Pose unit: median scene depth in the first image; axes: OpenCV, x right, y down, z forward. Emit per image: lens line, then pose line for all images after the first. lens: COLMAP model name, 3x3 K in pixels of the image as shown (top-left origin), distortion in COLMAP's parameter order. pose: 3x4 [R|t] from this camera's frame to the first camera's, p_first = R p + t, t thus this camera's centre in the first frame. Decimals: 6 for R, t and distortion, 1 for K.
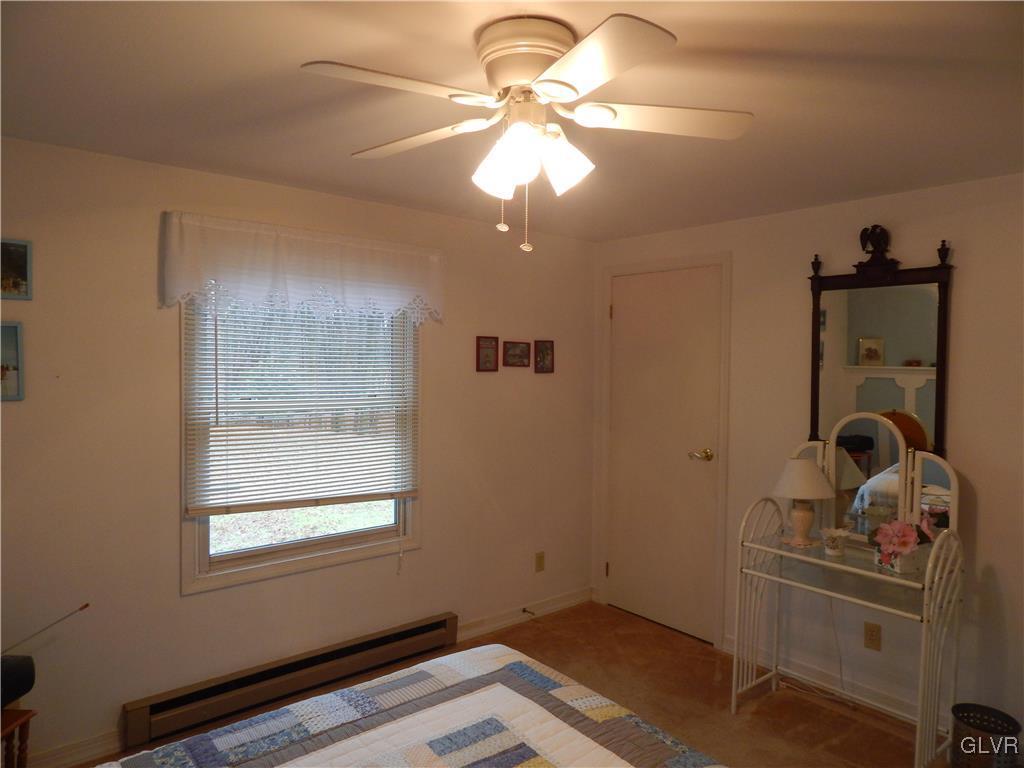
lens RADIAL K [[666.0, 0, 515.0], [0, 666.0, 381.7], [0, 0, 1]] dist [-0.004336, -0.003791]
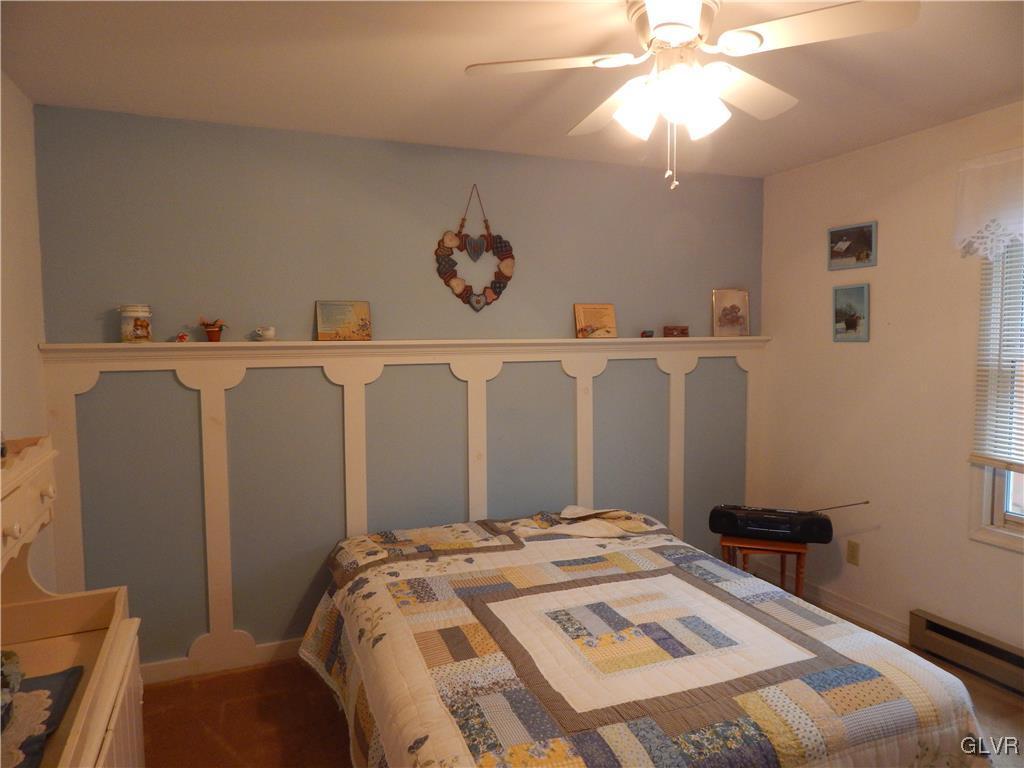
lens RADIAL K [[666.0, 0, 516.8], [0, 666.0, 383.9], [0, 0, 1]] dist [-0.004336, -0.003791]
pose [[-0.297844, 0.063094, -0.952527, 0.761909], [-0.024425, 0.996983, 0.073676, 0.031930], [0.954302, 0.045209, -0.295405, 0.724251]]
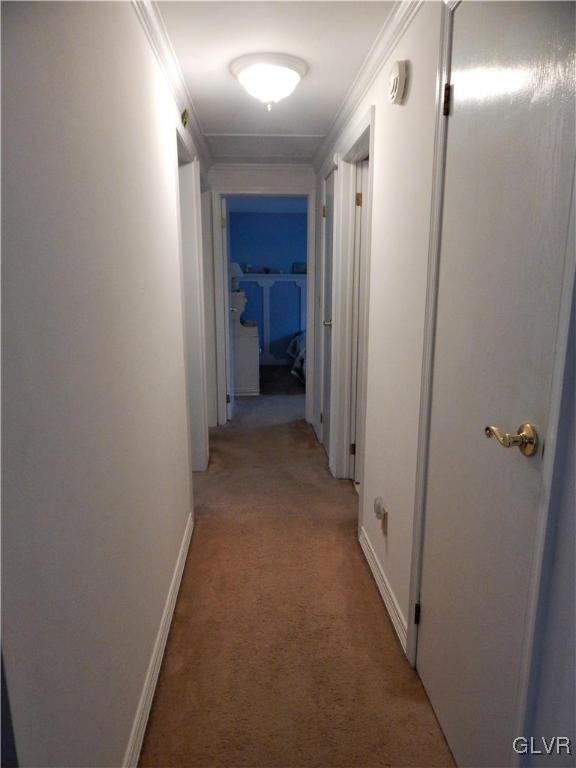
lens RADIAL K [[499.5, 0, 288.2], [0, 499.5, 383.1], [0, 0, 1]] dist [-0.004336, -0.003791]
pose [[-0.587346, 0.158428, -0.793678, 1.731422], [-0.026999, 0.976272, 0.214857, 0.041647], [0.808885, 0.147624, -0.569133, 1.434628]]
